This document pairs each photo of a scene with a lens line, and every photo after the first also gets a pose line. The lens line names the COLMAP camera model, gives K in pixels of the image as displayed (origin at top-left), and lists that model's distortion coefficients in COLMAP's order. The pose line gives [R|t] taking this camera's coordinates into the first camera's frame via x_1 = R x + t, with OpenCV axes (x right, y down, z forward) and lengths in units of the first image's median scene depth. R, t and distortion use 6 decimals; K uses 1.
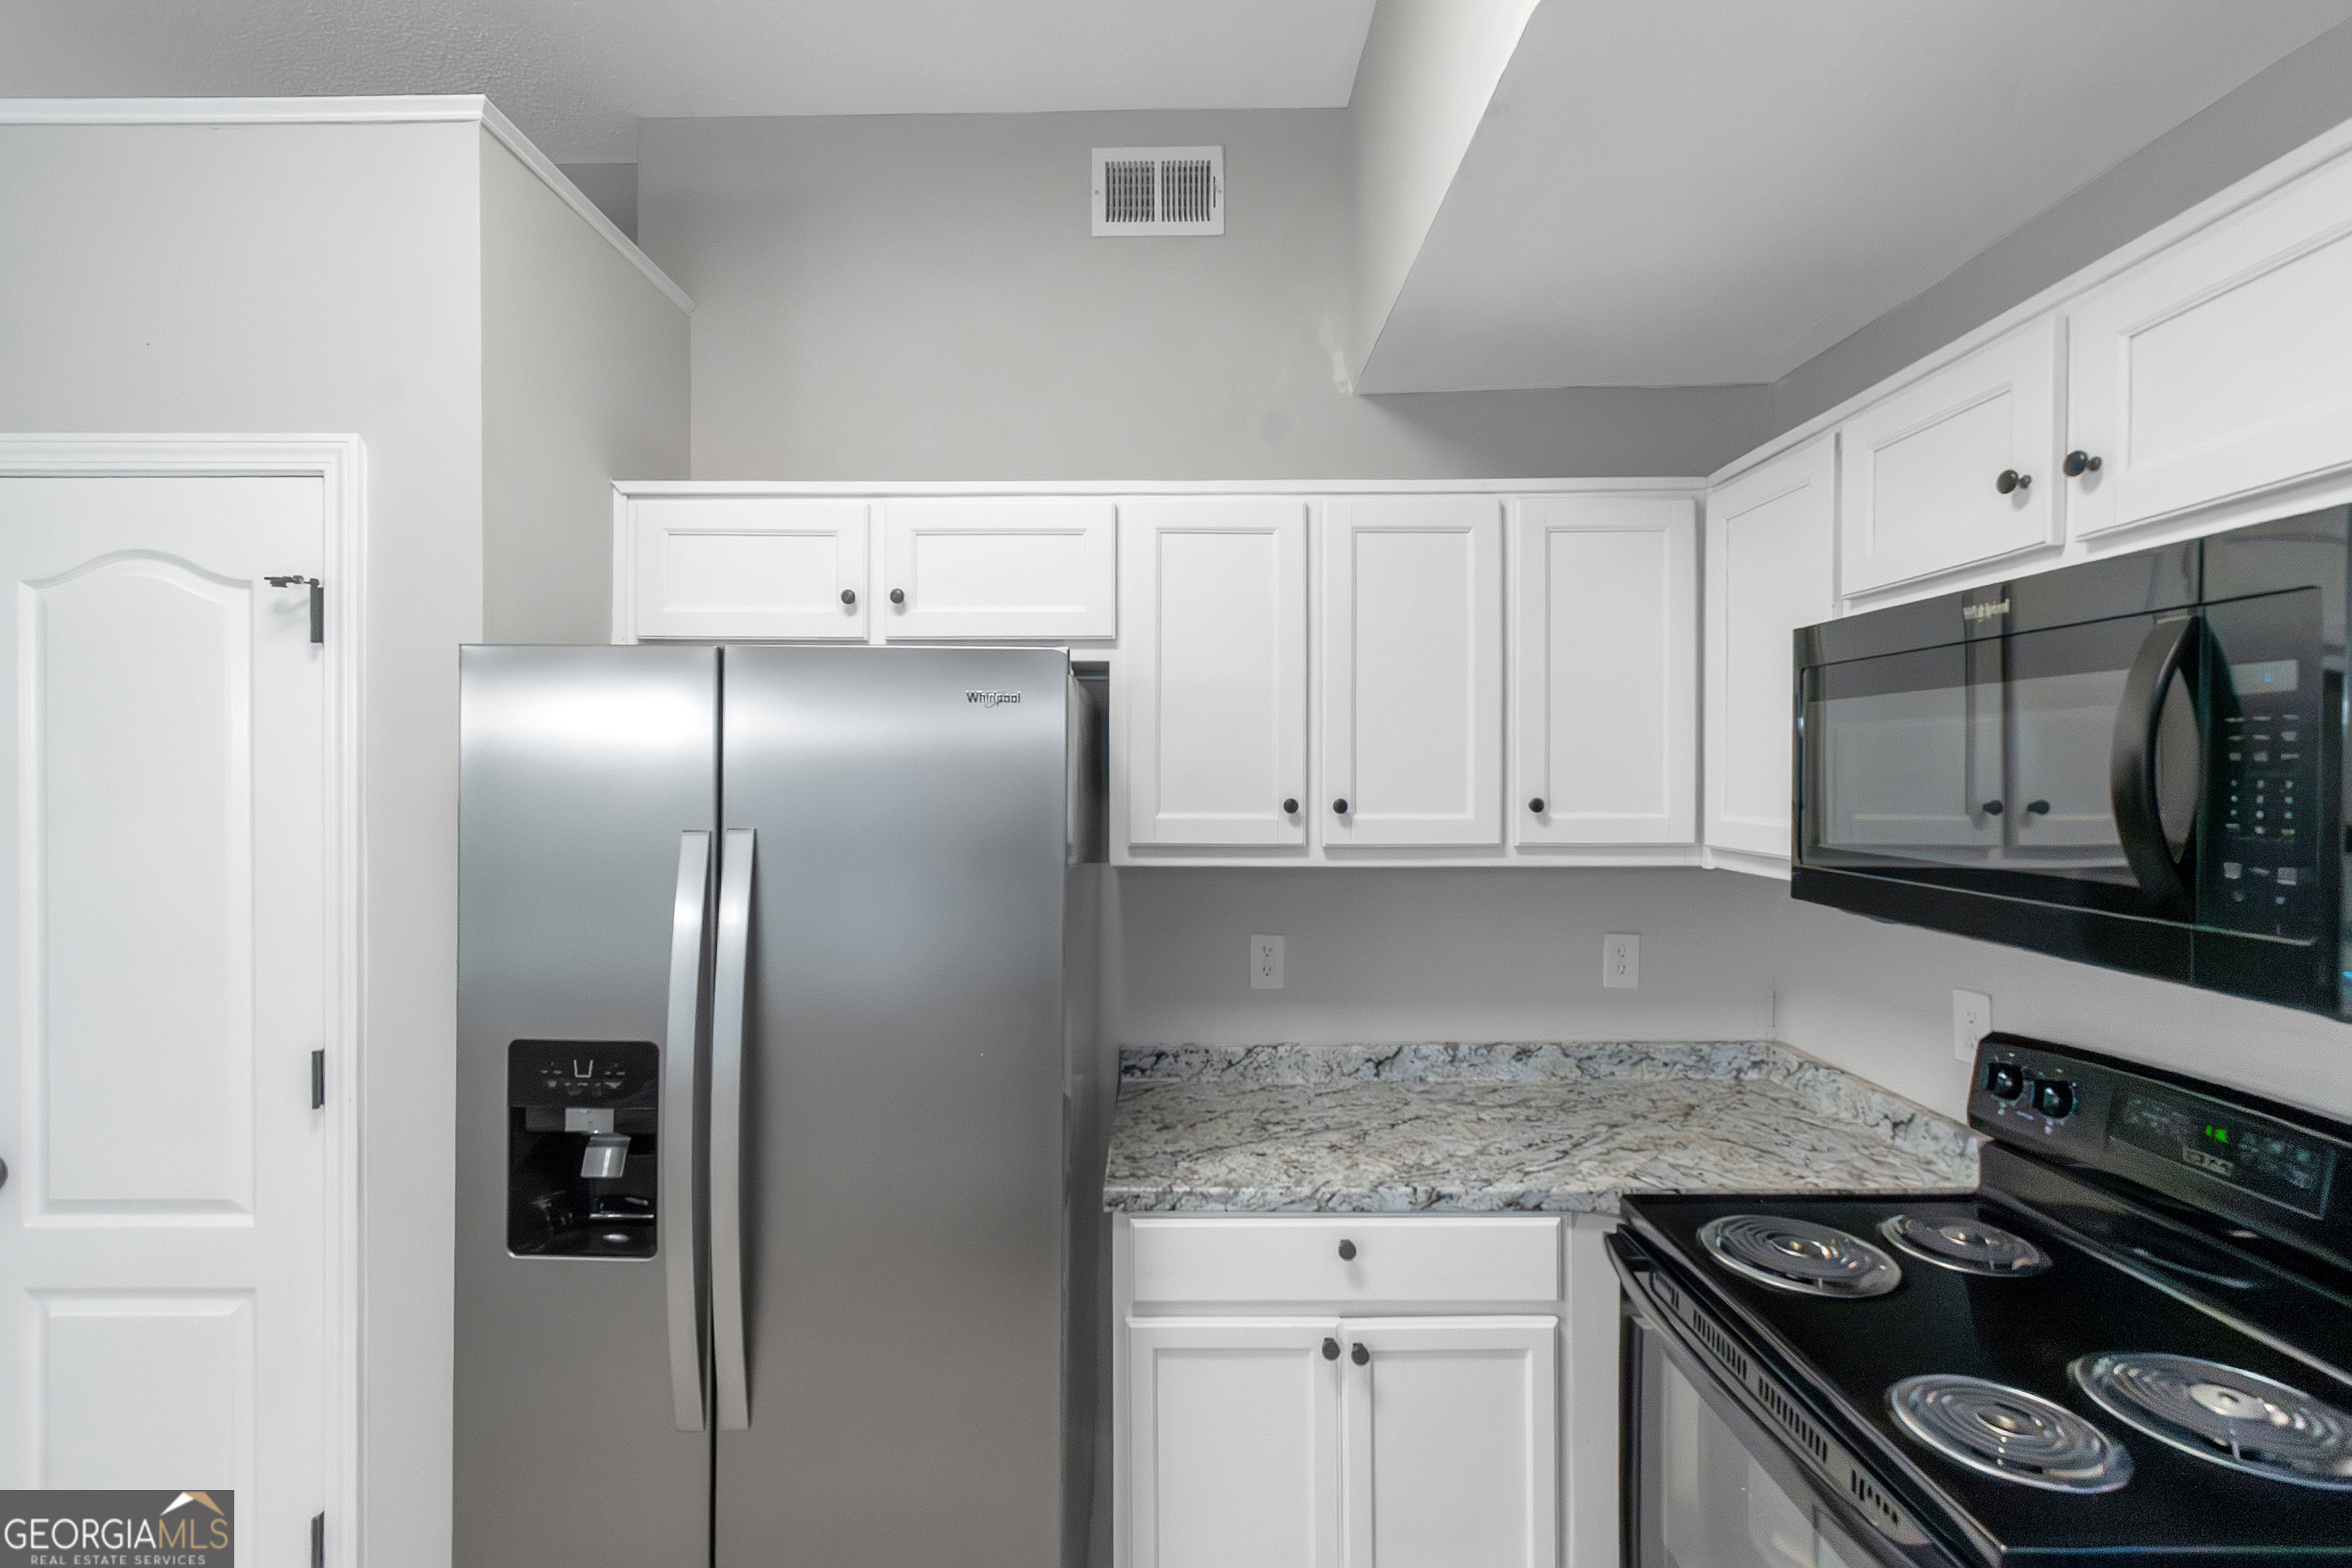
lens RADIAL K [[1065.4, 0, 1164.5], [0, 1065.4, 777.1], [0, 0, 1]] dist [0.002559, -0.002439]
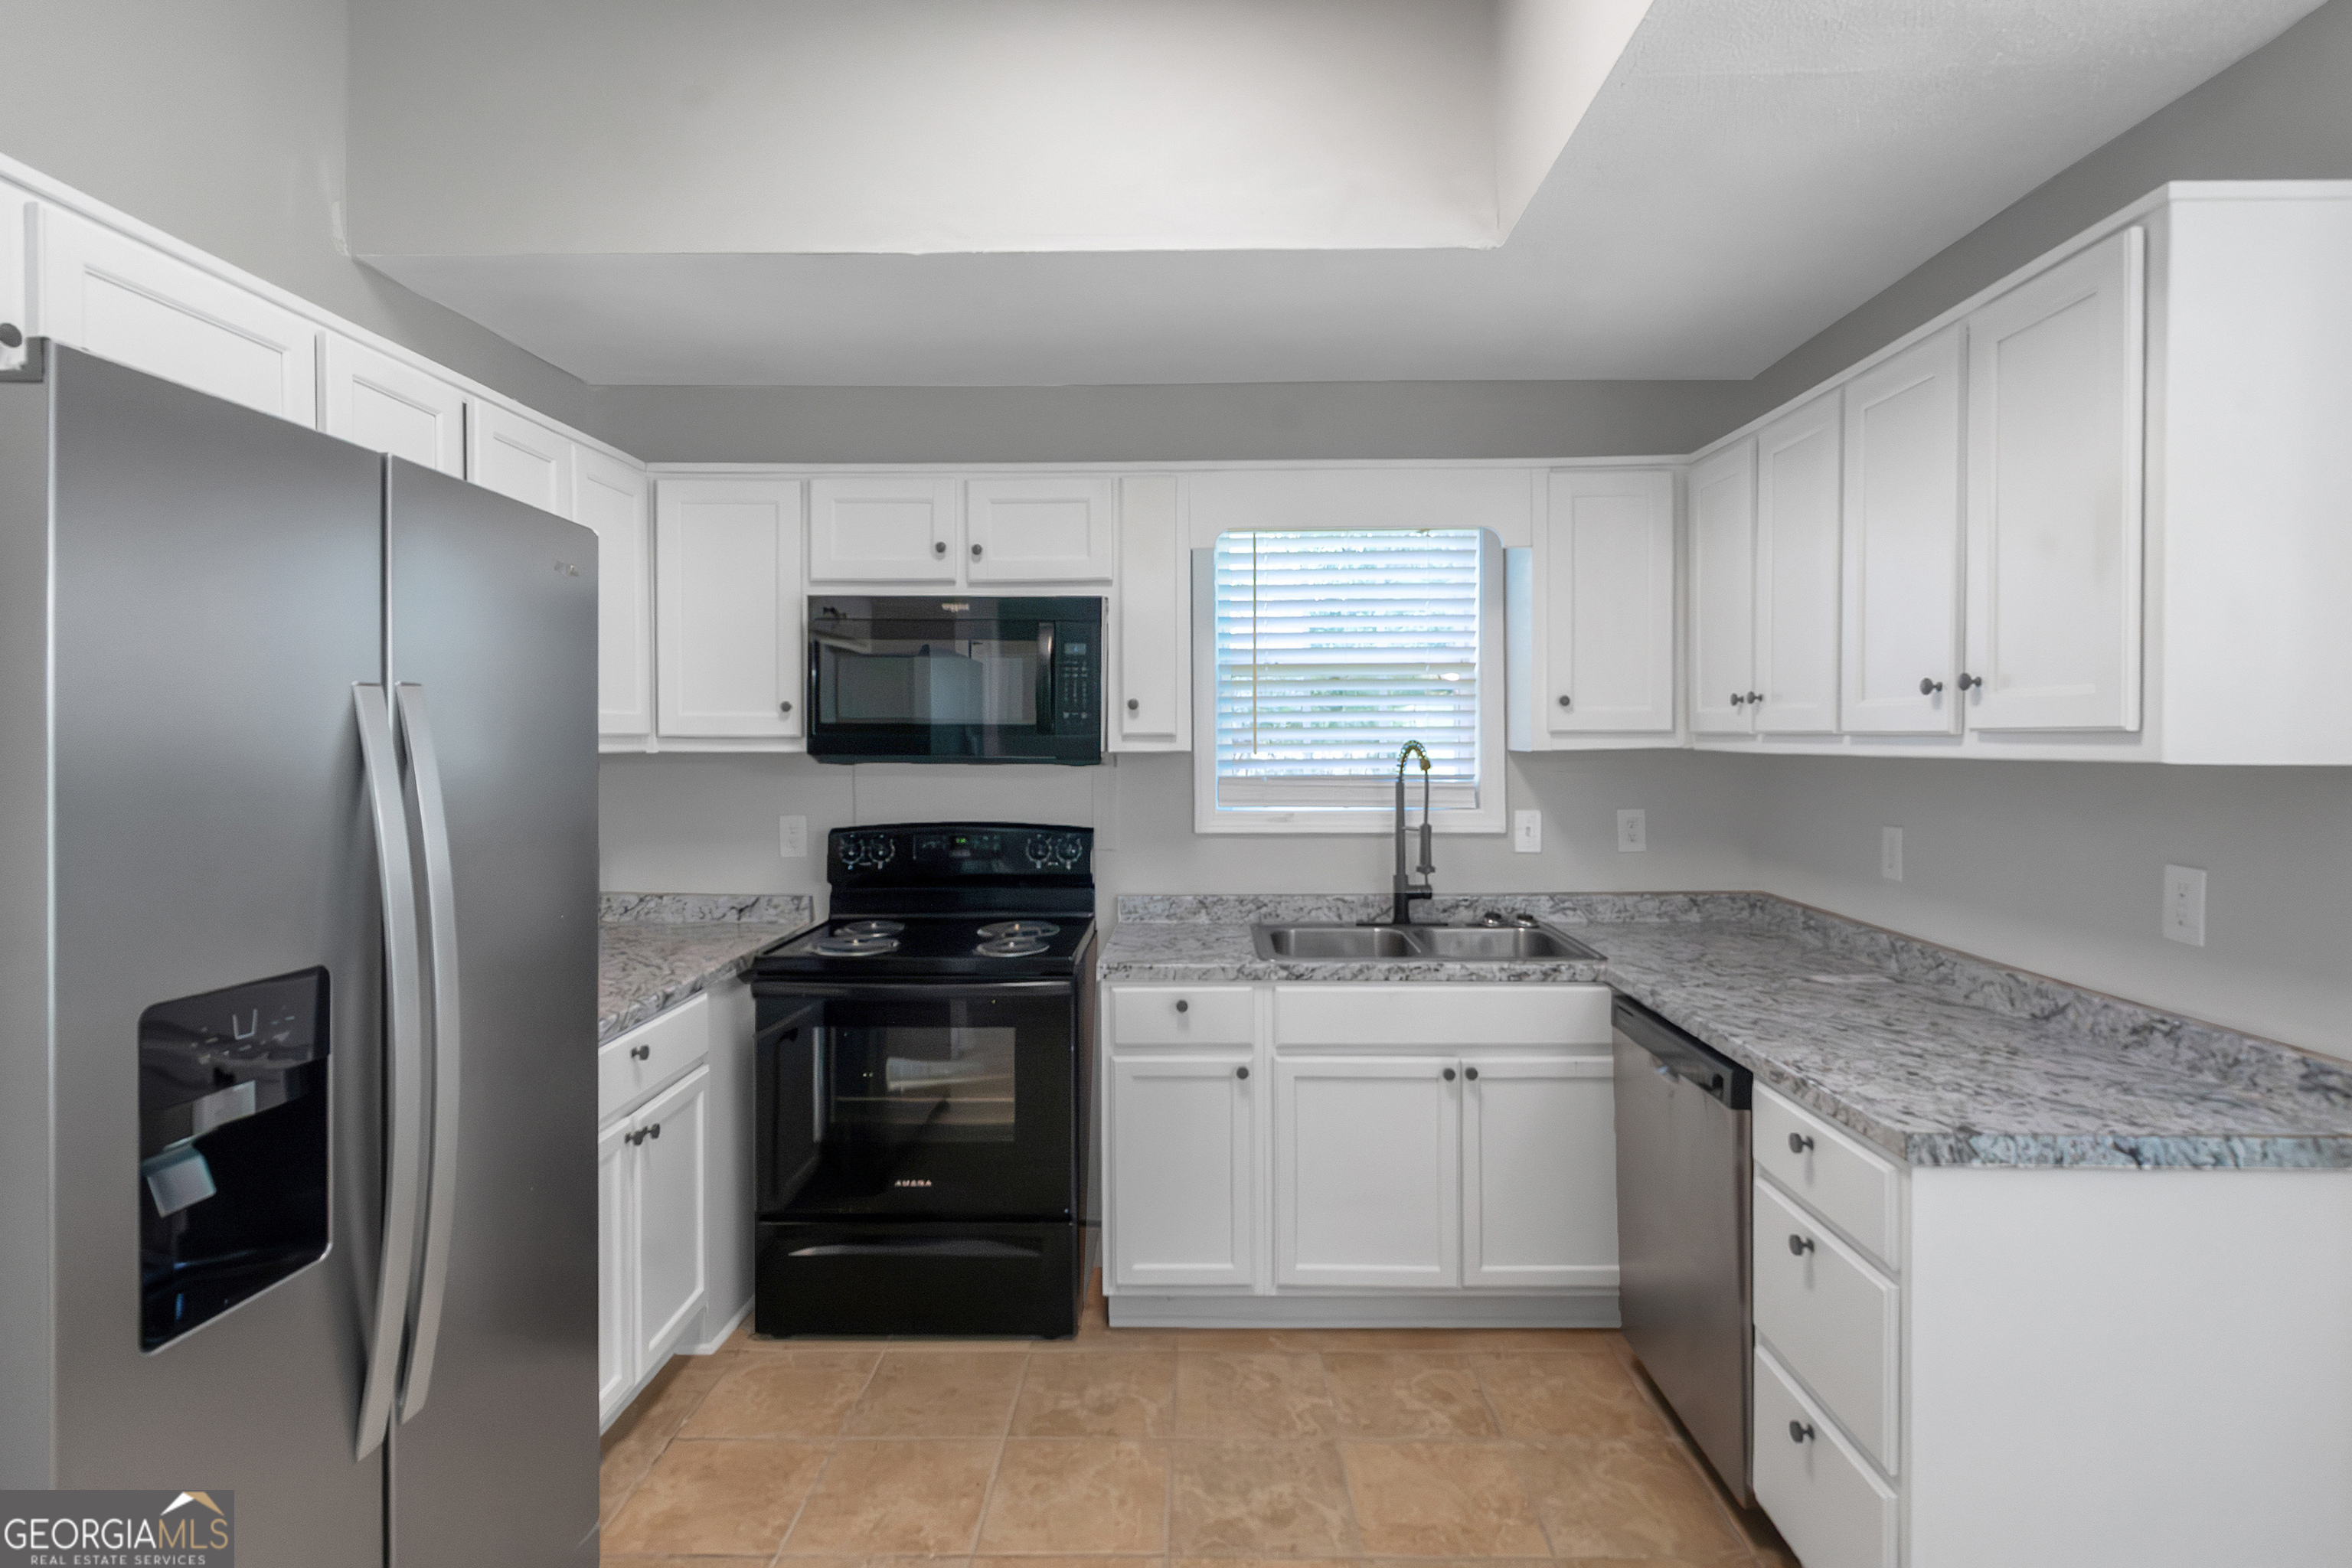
lens RADIAL K [[1178.4, 0, 1176.6], [0, 1178.4, 751.2], [0, 0, 1]] dist [0.005950, -0.003534]
pose [[0.021127, -0.009879, 0.999728, -1.173394], [0.004368, 0.999943, 0.009789, 0.085860], [-0.999767, 0.004160, 0.021169, 0.356197]]
